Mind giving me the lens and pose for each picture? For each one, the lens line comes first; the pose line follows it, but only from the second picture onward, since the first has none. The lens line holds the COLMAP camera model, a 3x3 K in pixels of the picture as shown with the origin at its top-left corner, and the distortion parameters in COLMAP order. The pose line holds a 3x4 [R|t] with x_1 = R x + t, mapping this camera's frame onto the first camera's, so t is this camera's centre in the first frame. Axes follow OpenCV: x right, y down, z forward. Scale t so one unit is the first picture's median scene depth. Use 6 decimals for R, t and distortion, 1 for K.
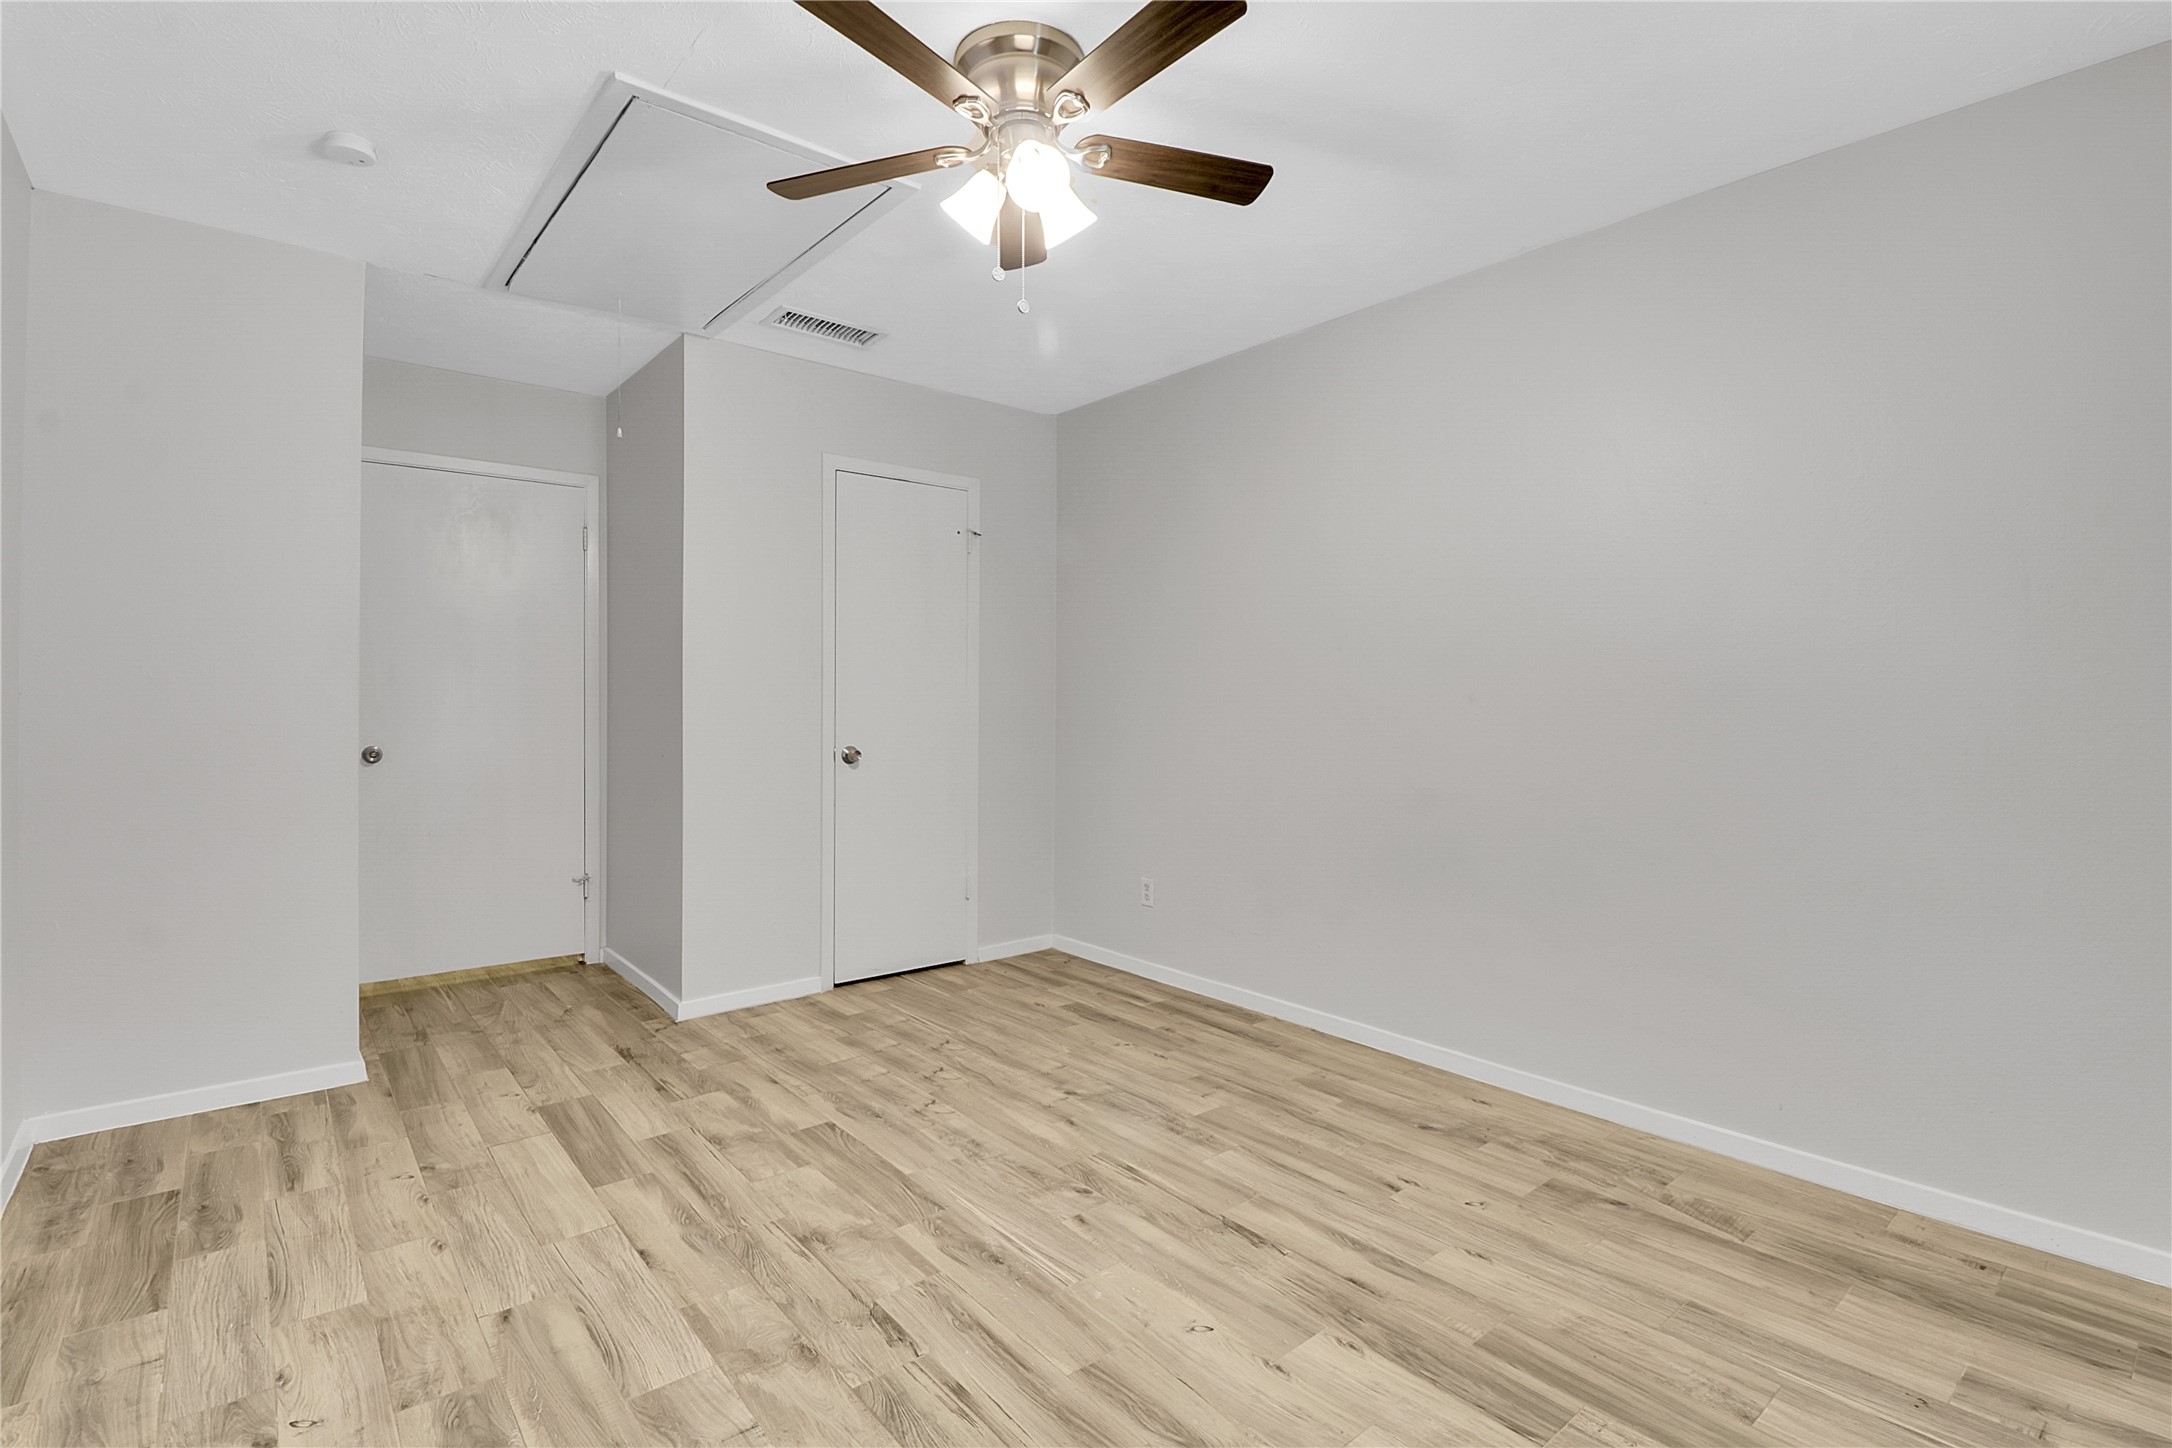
lens RADIAL K [[1011.0, 0, 1077.1], [0, 1011.0, 699.8], [0, 0, 1]] dist [0.003804, -0.014036]
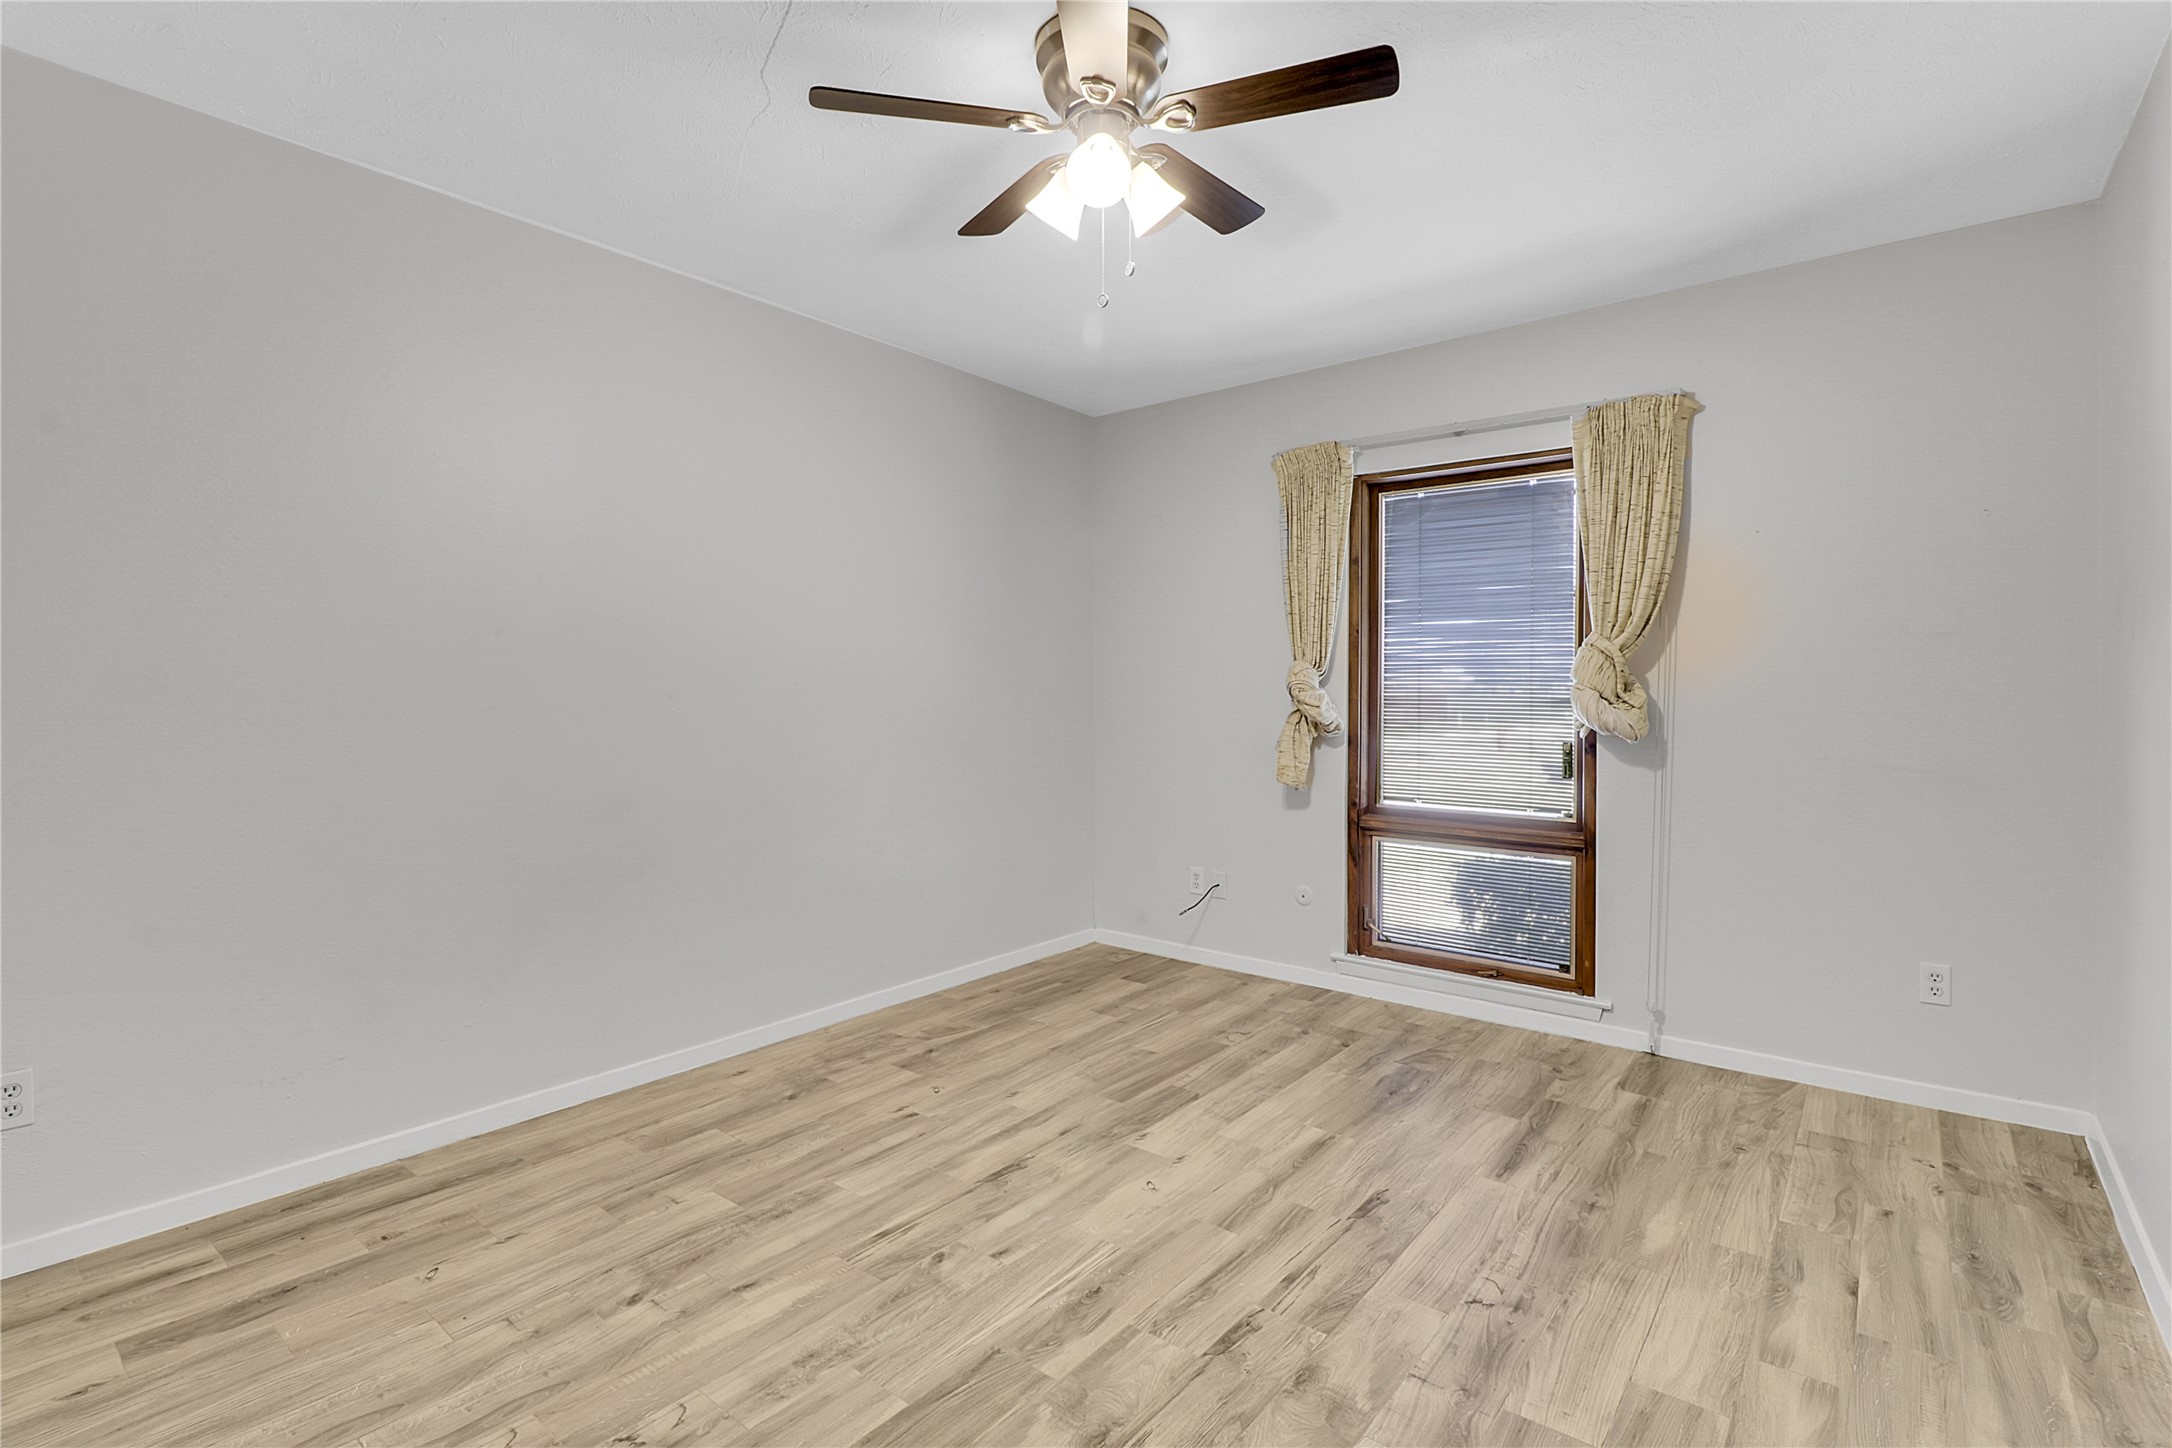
lens RADIAL K [[1011.0, 0, 1077.1], [0, 1011.0, 699.8], [0, 0, 1]] dist [0.003804, -0.014036]
pose [[-0.199828, -0.009722, 0.979783, -0.823972], [0.000813, 0.999949, 0.010088, -0.009403], [-0.979831, 0.002812, -0.199810, 0.992191]]
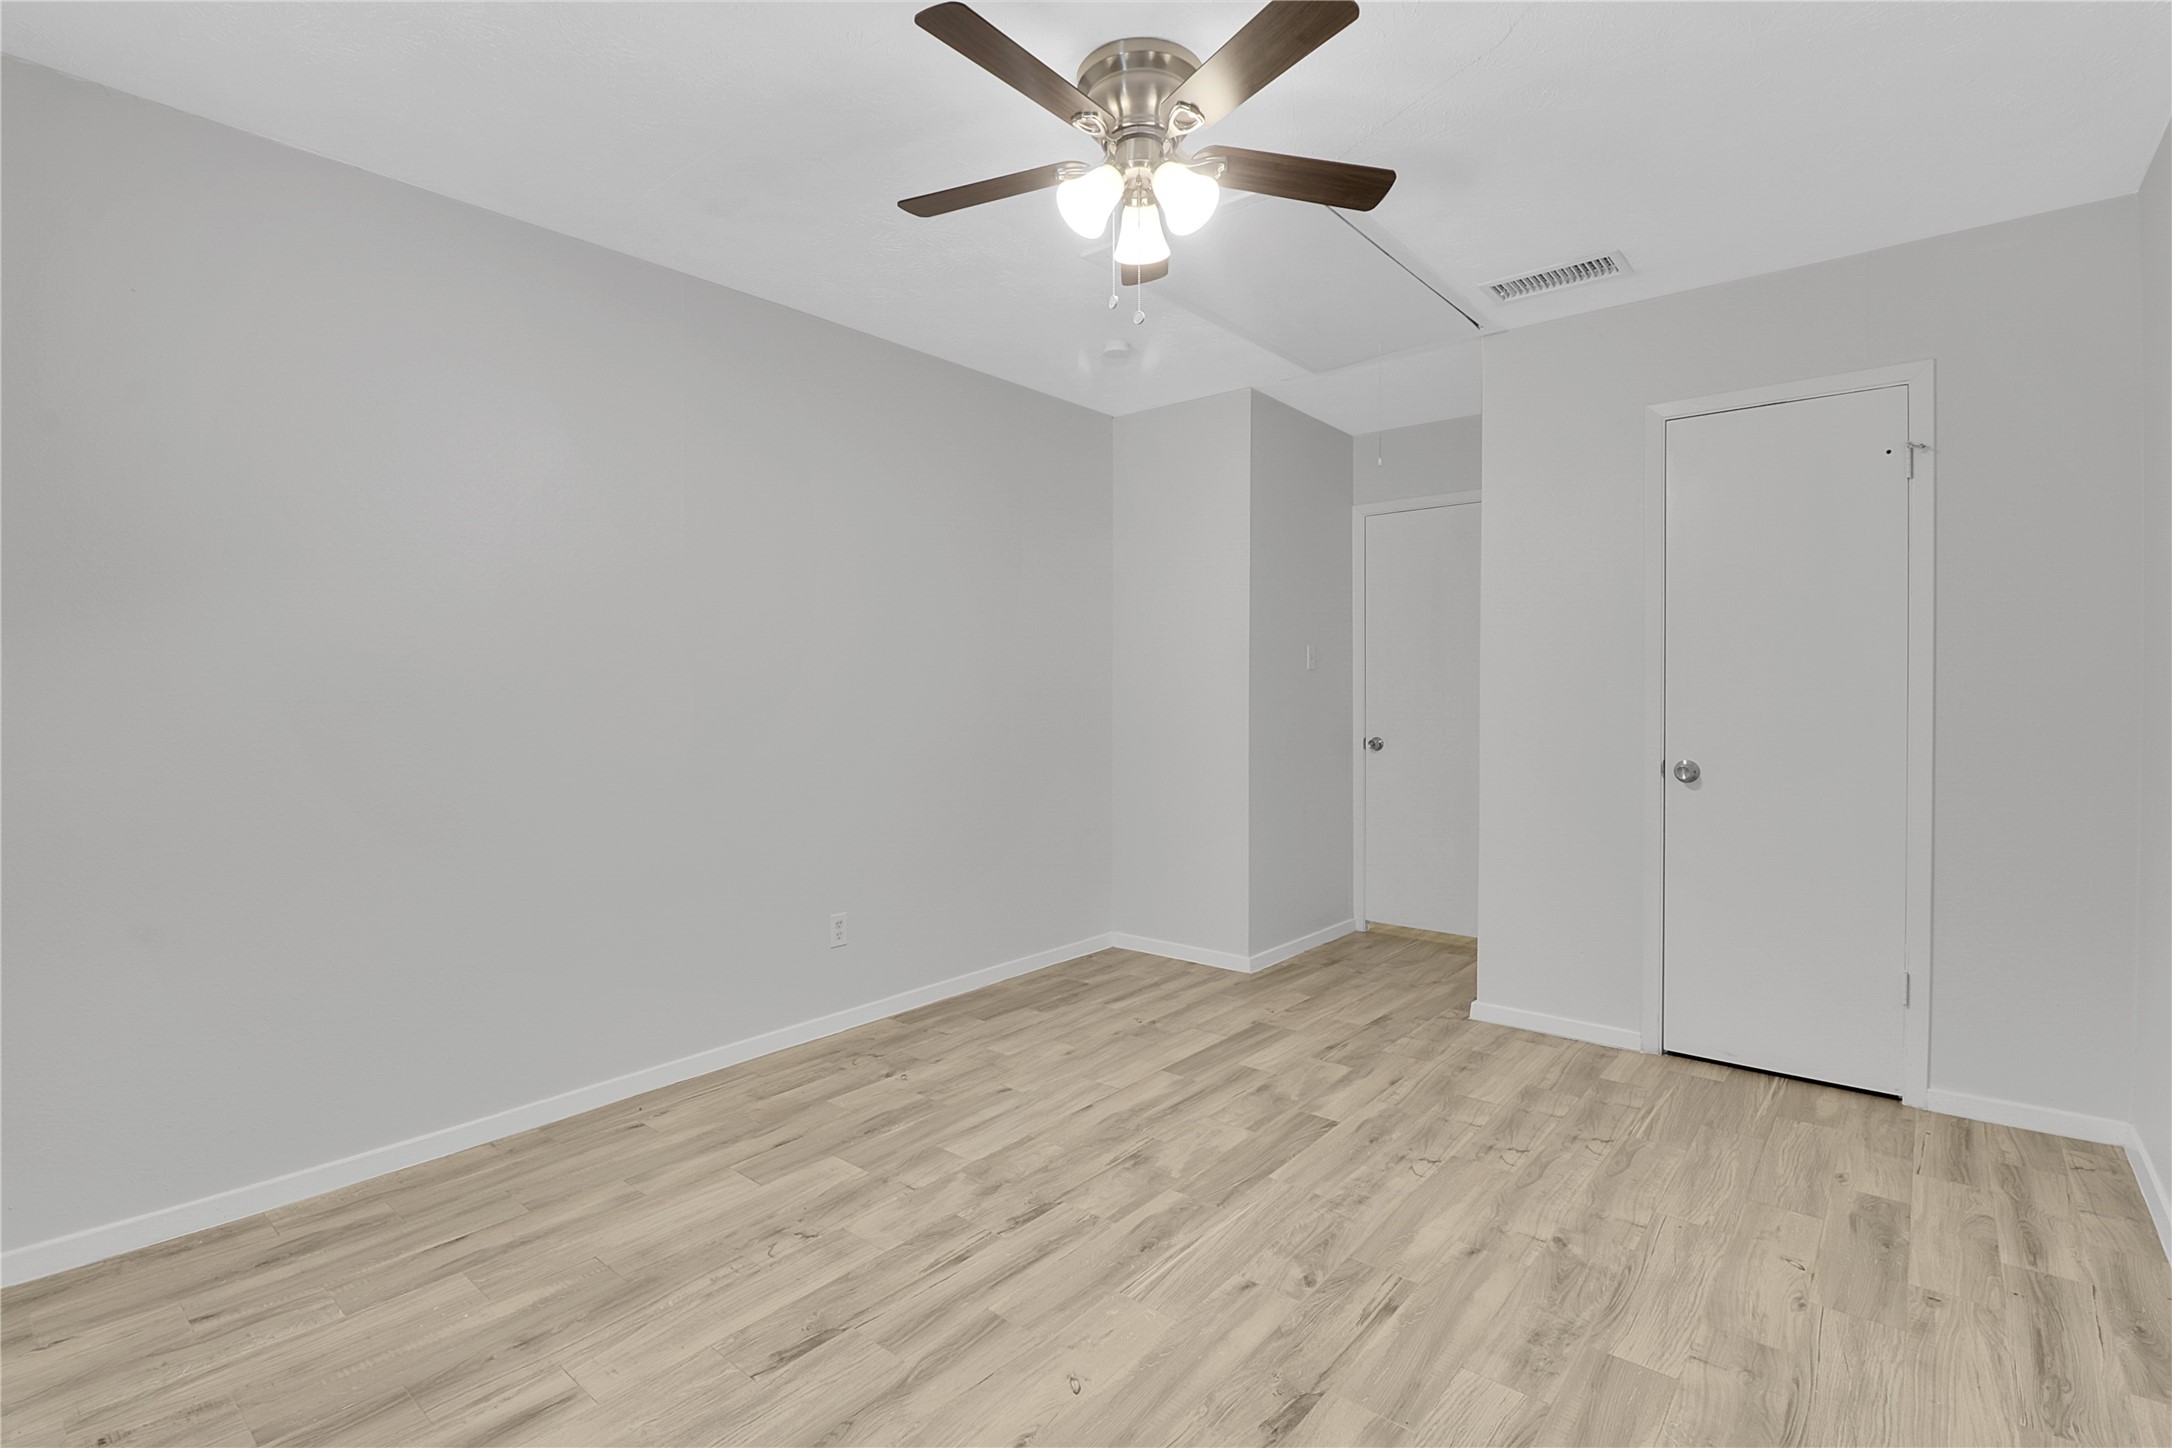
lens RADIAL K [[1011.0, 0, 1077.1], [0, 1011.0, 699.8], [0, 0, 1]] dist [0.003804, -0.014036]
pose [[0.179510, 0.002527, -0.983753, 0.760297], [-0.000158, 0.999997, 0.002540, -0.006469], [0.983756, -0.000300, 0.179510, 0.614048]]
